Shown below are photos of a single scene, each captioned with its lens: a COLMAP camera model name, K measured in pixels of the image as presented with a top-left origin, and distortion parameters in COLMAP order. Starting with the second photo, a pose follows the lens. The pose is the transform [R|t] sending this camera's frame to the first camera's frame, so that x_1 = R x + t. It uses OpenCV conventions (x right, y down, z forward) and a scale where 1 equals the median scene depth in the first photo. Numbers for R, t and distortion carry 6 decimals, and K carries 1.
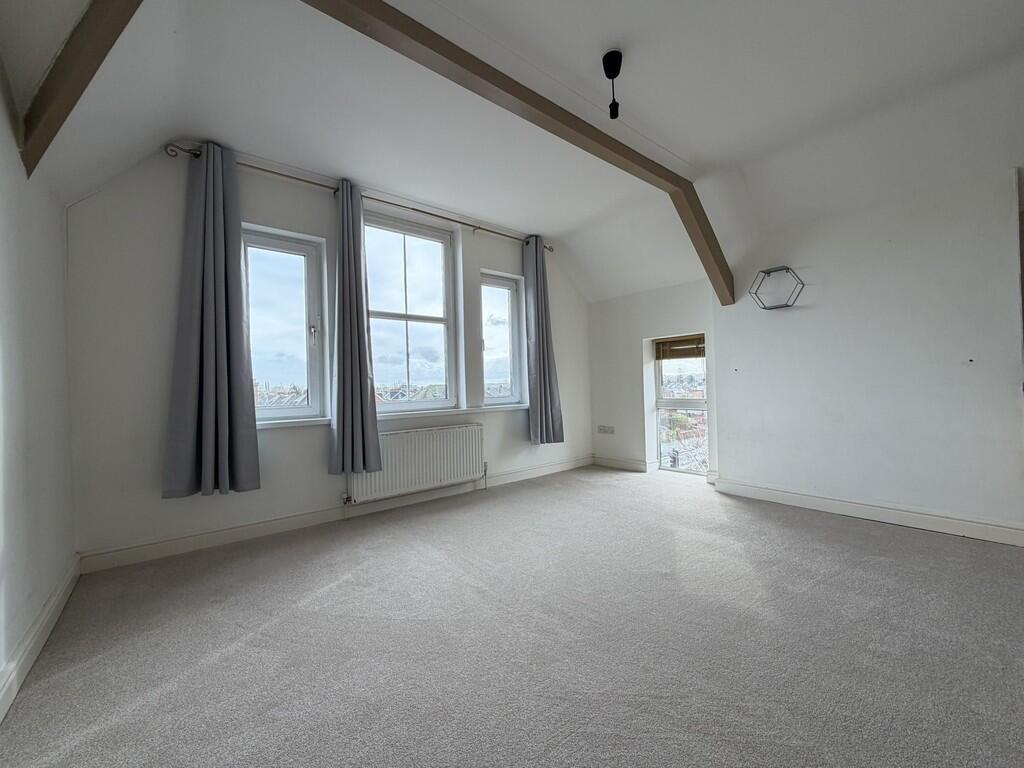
lens RADIAL K [[408.2, 0, 512.0], [0, 408.2, 384.0], [0, 0, 1]] dist [0.000540, 0.000058]
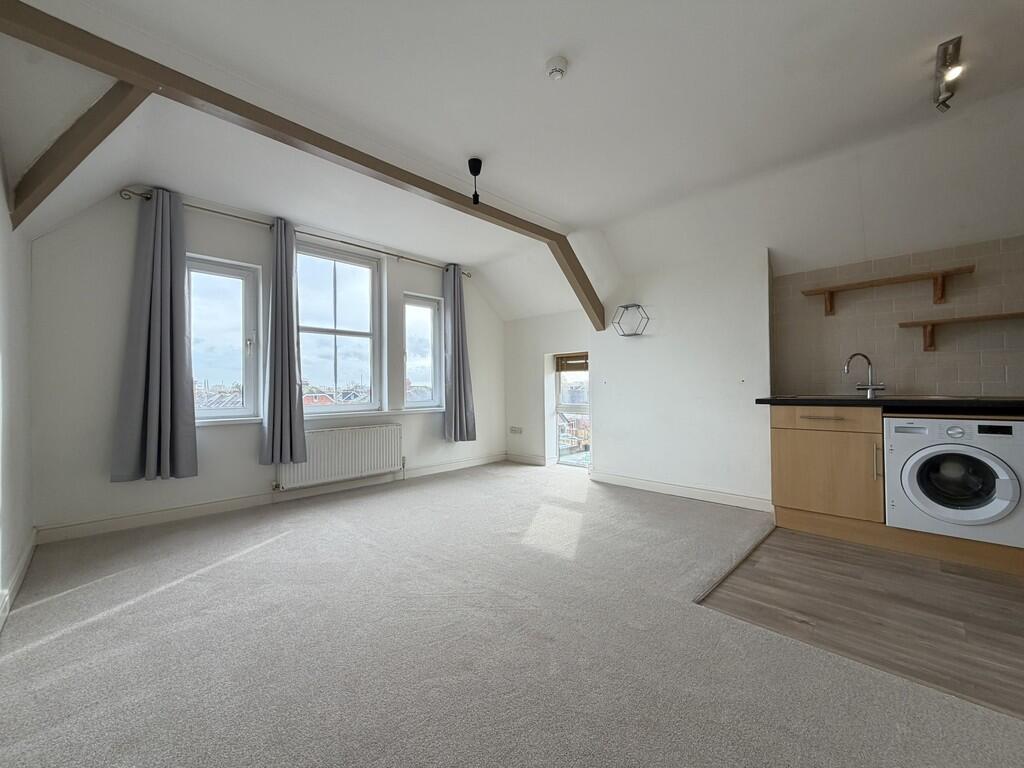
lens RADIAL K [[408.2, 0, 512.0], [0, 408.2, 384.0], [0, 0, 1]] dist [0.000540, 0.000058]
pose [[0.994597, 0.017932, 0.102247, 0.145101], [-0.017230, 0.999822, -0.007740, -0.016581], [-0.102367, 0.005936, 0.994729, -0.240947]]
